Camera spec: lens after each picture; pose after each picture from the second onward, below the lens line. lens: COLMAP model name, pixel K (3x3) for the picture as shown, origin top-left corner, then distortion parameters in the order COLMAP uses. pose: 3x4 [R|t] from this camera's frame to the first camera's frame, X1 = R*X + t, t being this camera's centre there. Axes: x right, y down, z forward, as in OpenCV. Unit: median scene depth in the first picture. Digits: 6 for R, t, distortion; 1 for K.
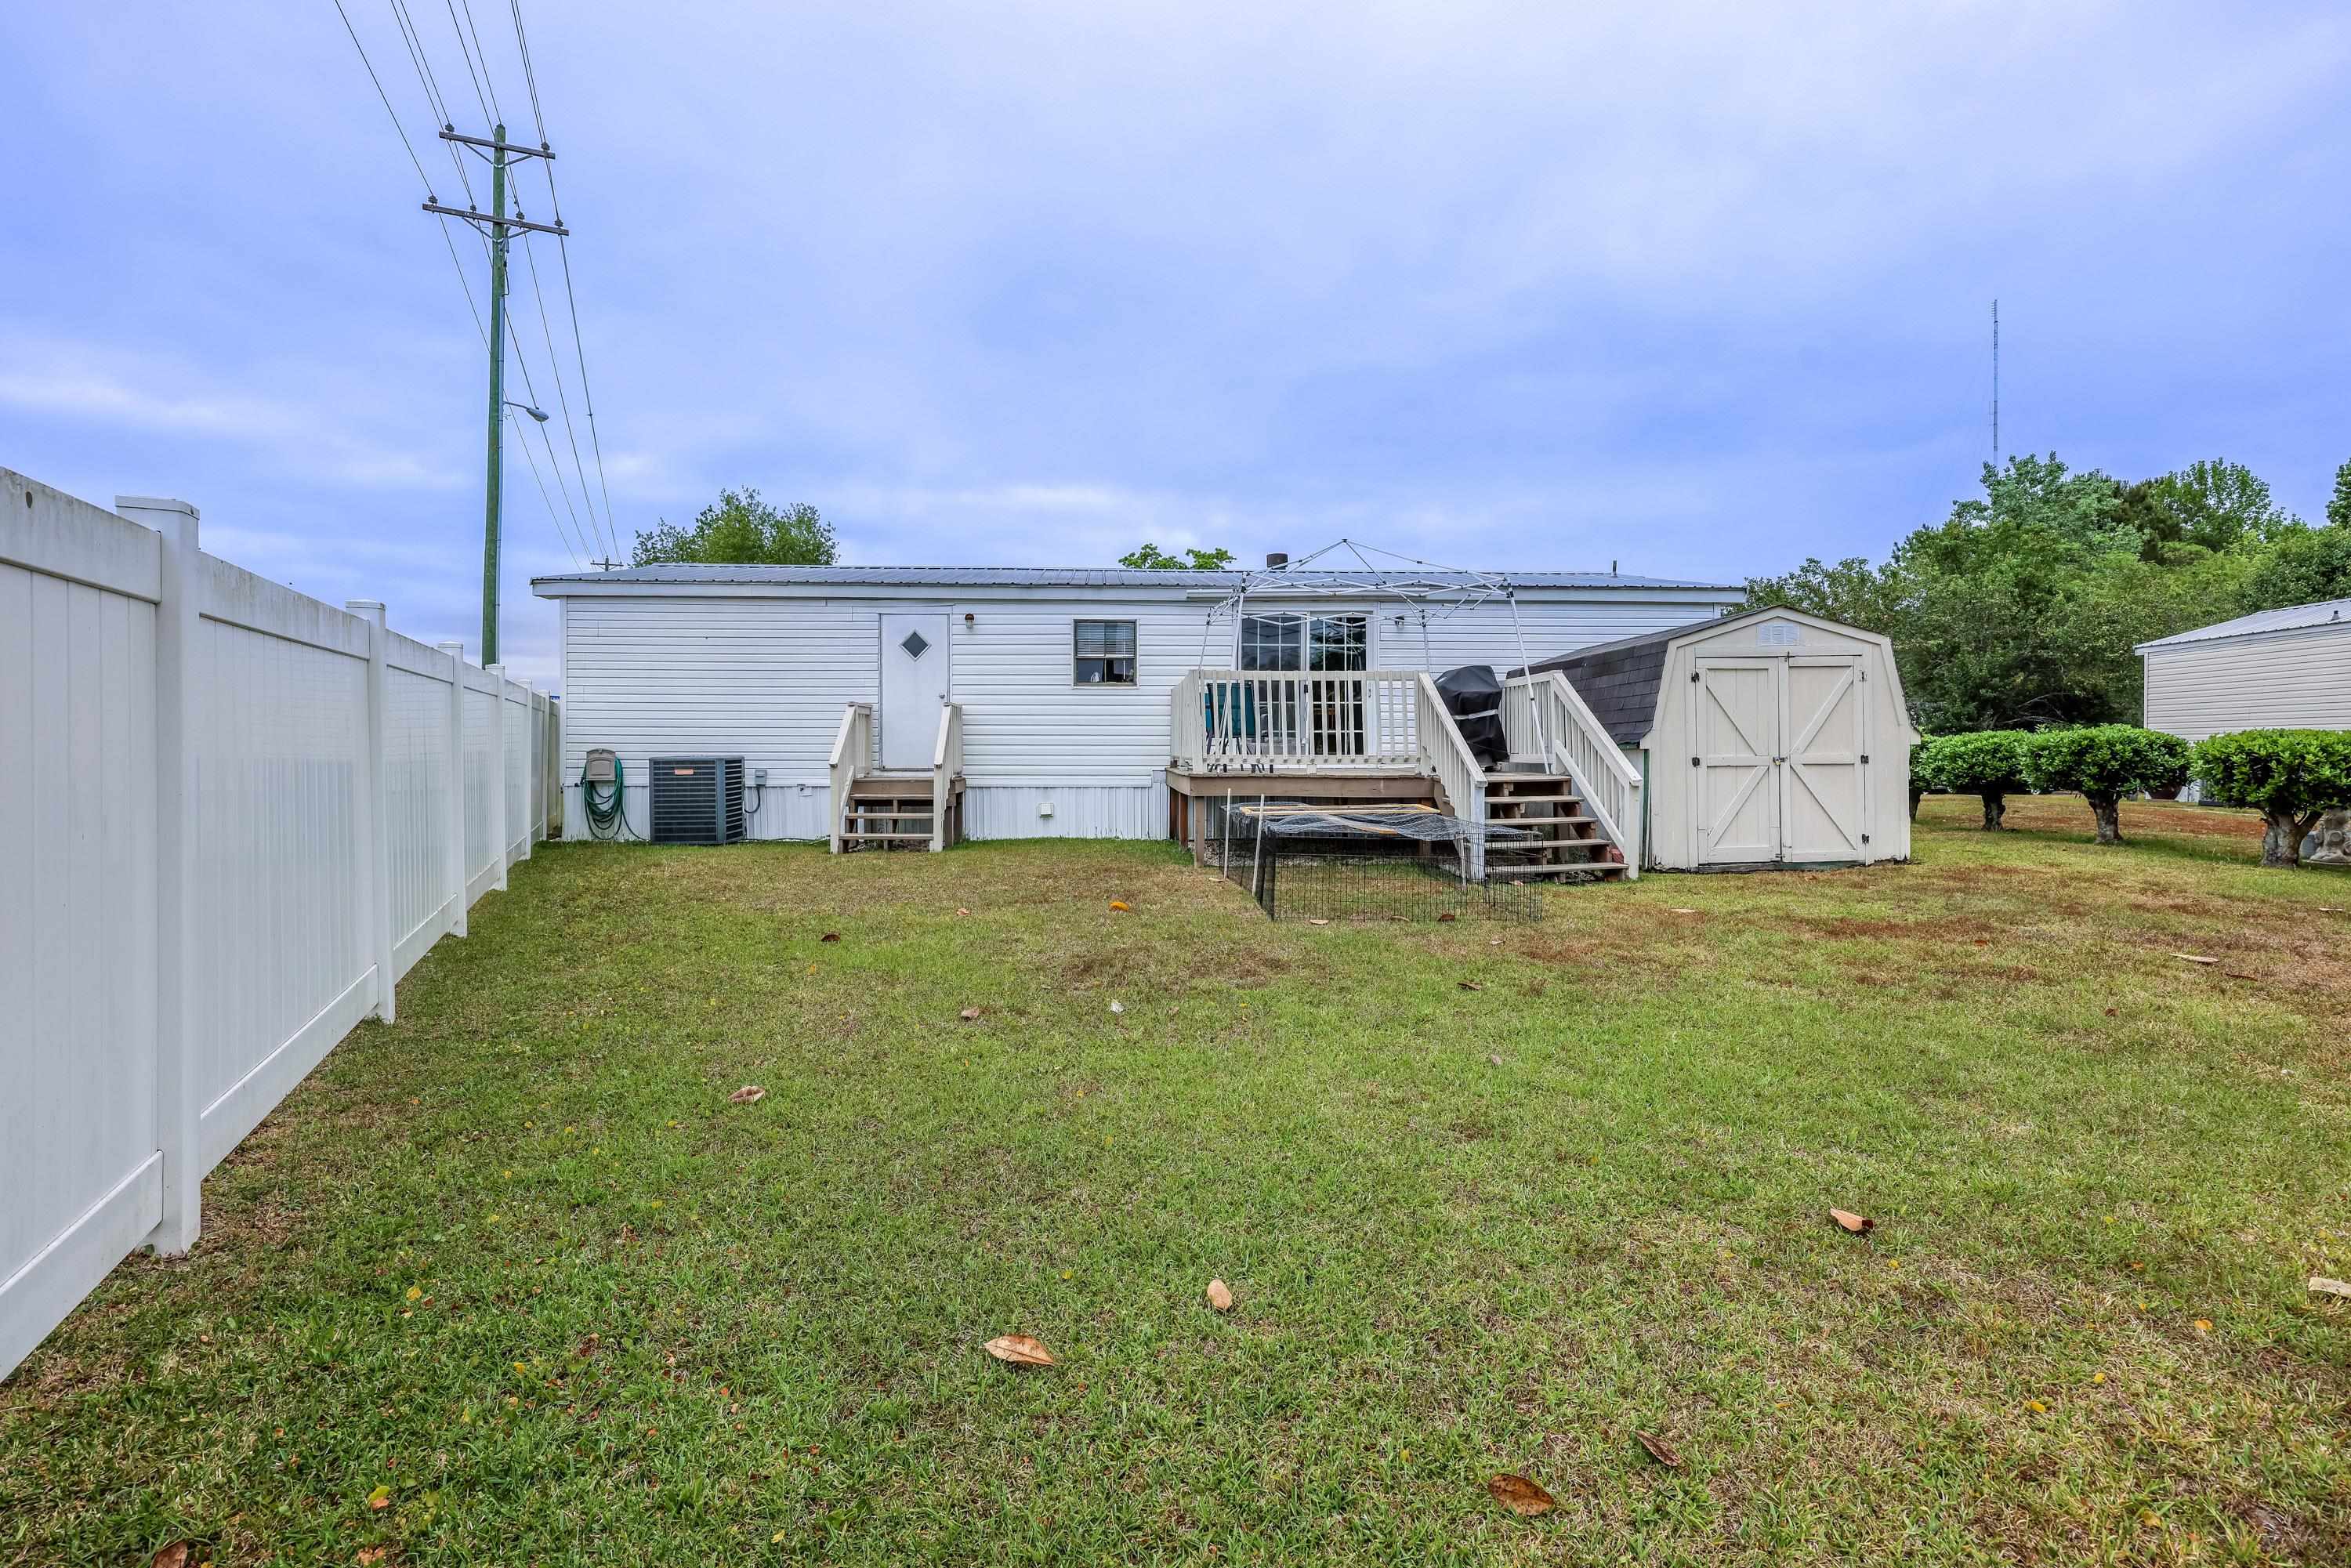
lens RADIAL K [[1164.9, 0, 1172.1], [0, 1164.9, 786.7], [0, 0, 1]] dist [0.001603, 0.000294]
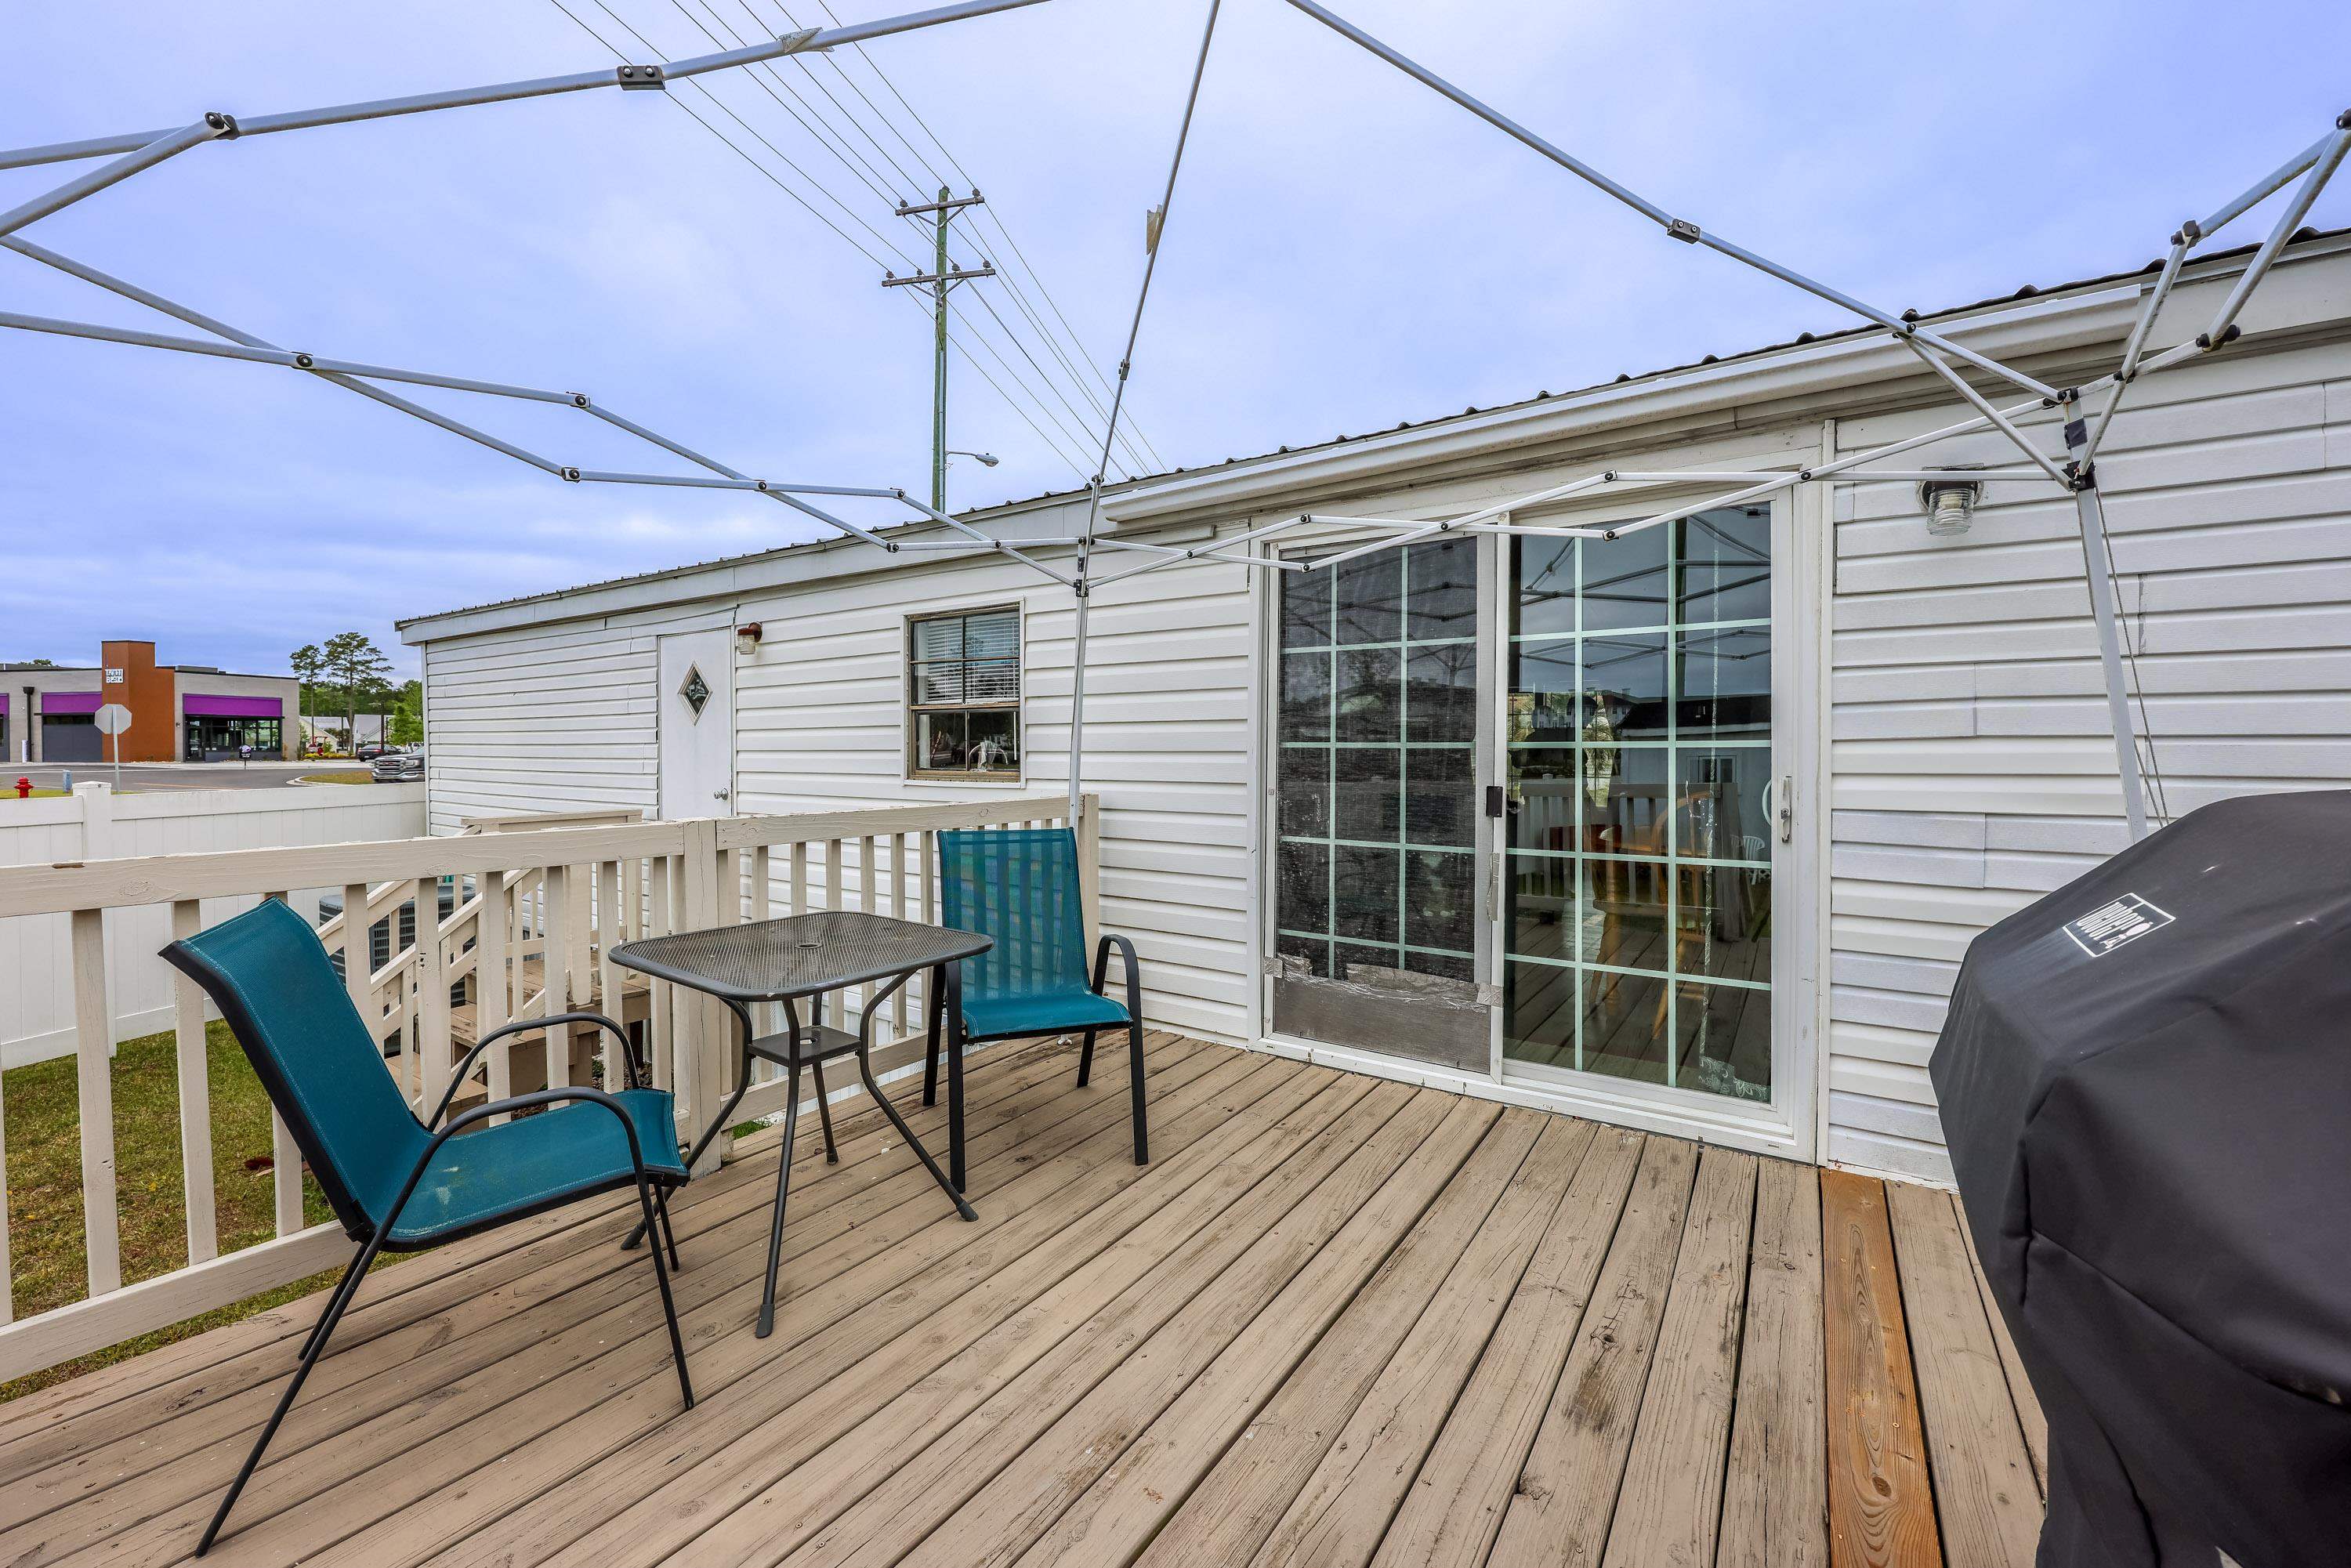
lens RADIAL K [[949.1, 0, 1169.4], [0, 949.1, 767.7], [0, 0, 1]] dist [-0.001234, -0.000100]
pose [[0.789196, 0.014596, -0.613968, 0.193674], [-0.016006, 0.999867, 0.003196, -0.092763], [0.613933, 0.007305, 0.789324, 0.794688]]
